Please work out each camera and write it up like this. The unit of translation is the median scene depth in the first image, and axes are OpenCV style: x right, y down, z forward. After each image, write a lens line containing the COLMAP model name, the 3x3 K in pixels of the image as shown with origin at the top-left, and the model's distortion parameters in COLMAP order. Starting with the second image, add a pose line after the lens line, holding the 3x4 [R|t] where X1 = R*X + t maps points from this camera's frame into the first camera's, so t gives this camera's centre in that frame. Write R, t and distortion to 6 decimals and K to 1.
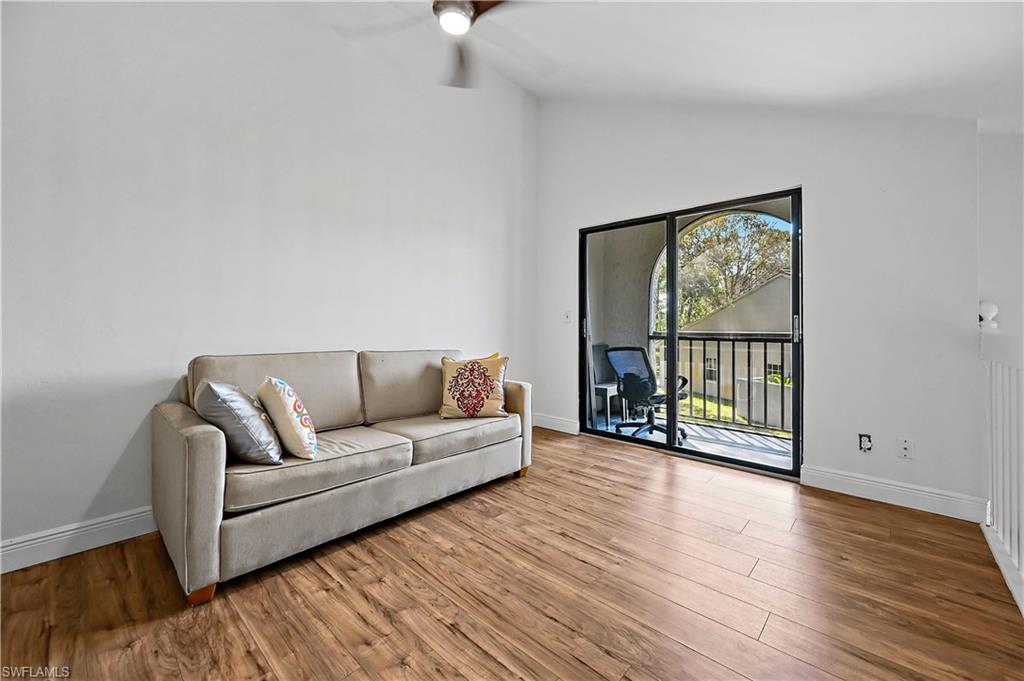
lens RADIAL K [[411.7, 0, 506.6], [0, 411.7, 323.2], [0, 0, 1]] dist [-0.000535, 0.000048]
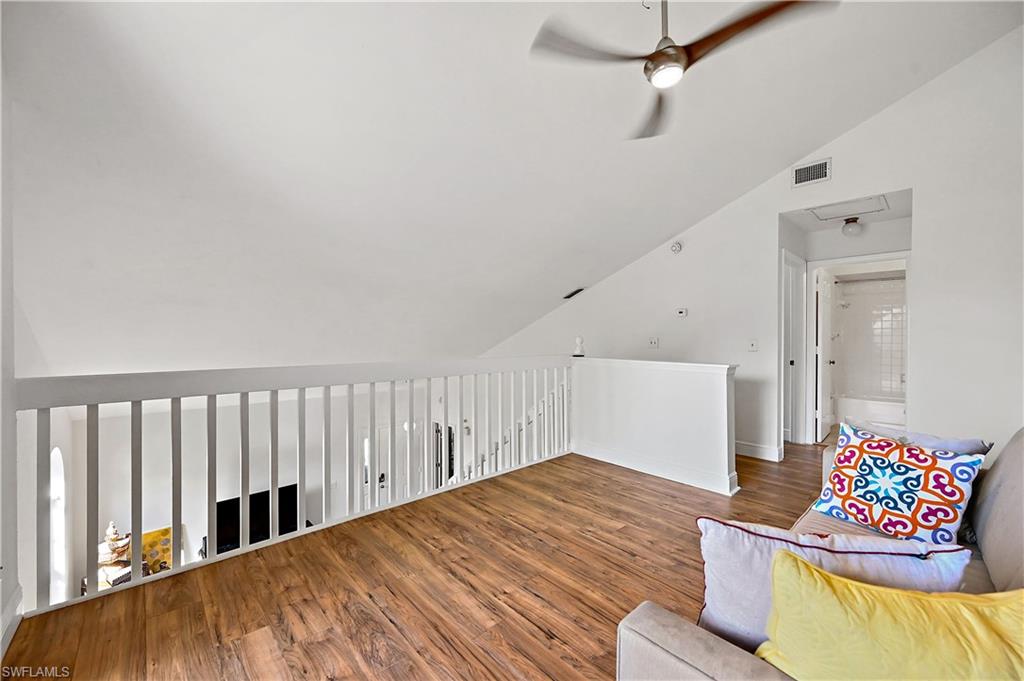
lens RADIAL K [[409.5, 0, 512.0], [0, 409.5, 340.5], [0, 0, 1]] dist [0.002175, 0.000299]
pose [[-0.997602, -0.009630, 0.068543, 0.162638], [-0.009530, 0.999953, 0.001789, -0.059861], [-0.068557, 0.001132, -0.997647, 1.793272]]
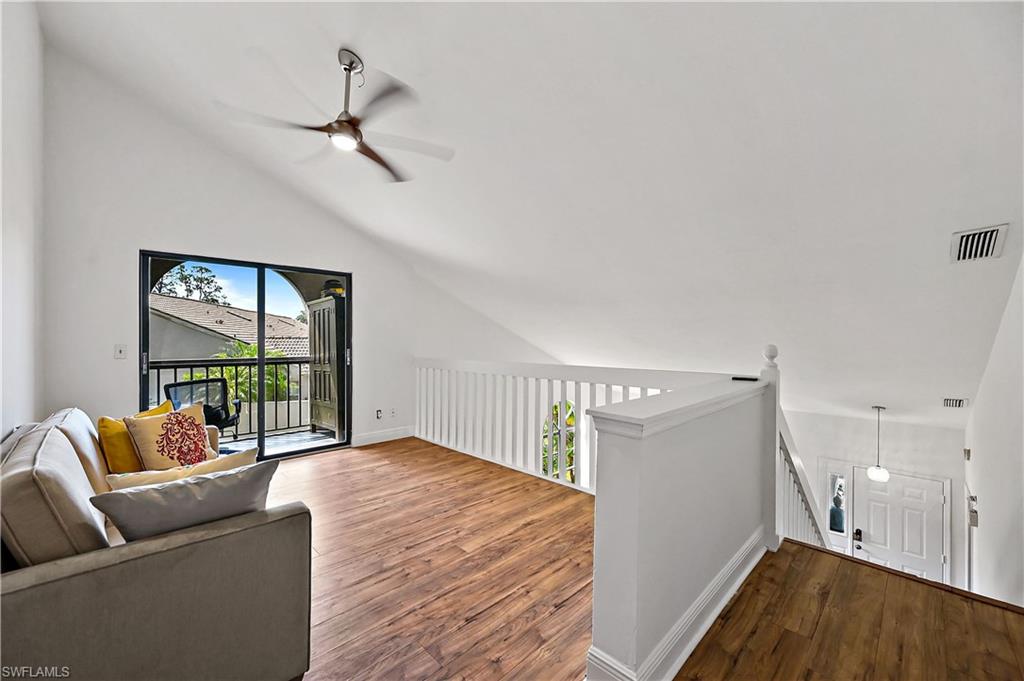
lens RADIAL K [[409.5, 0, 512.0], [0, 409.5, 340.5], [0, 0, 1]] dist [0.002175, 0.000299]
pose [[0.045194, -0.010569, 0.998922, -1.239260], [-0.006987, 0.999916, 0.010896, -0.100032], [-0.998954, -0.007472, 0.045116, 0.343741]]
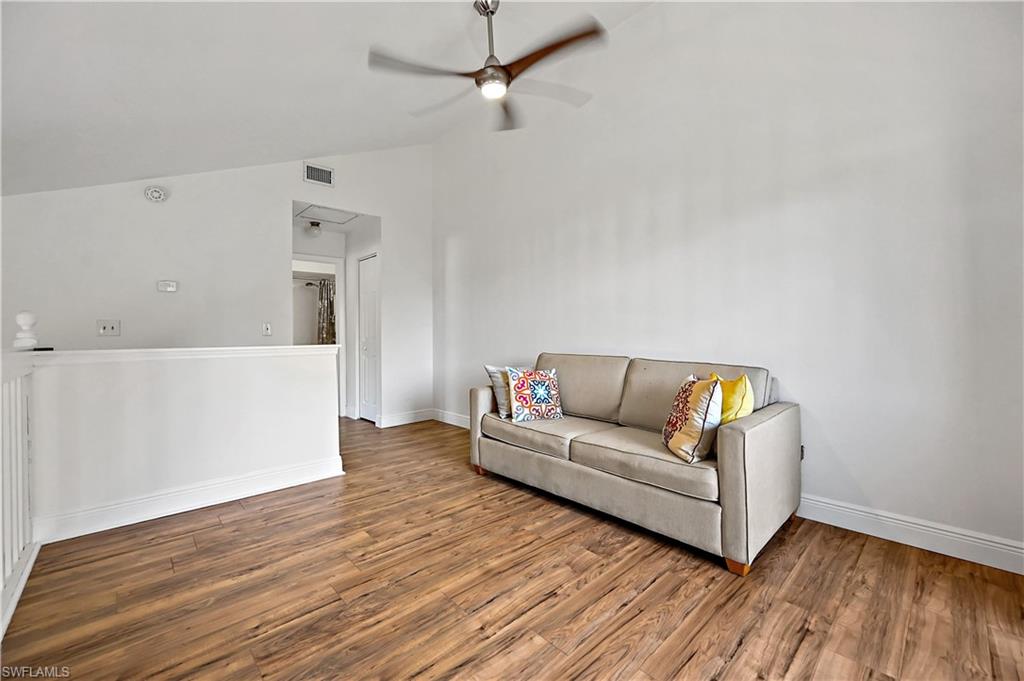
lens RADIAL K [[412.0, 0, 521.6], [0, 412.0, 331.3], [0, 0, 1]] dist [0.000606, -0.000123]
pose [[-0.051731, -0.007901, -0.998630, 0.949556], [0.018924, 0.999781, -0.008891, 0.003200], [0.998482, -0.019358, -0.051570, 0.989343]]
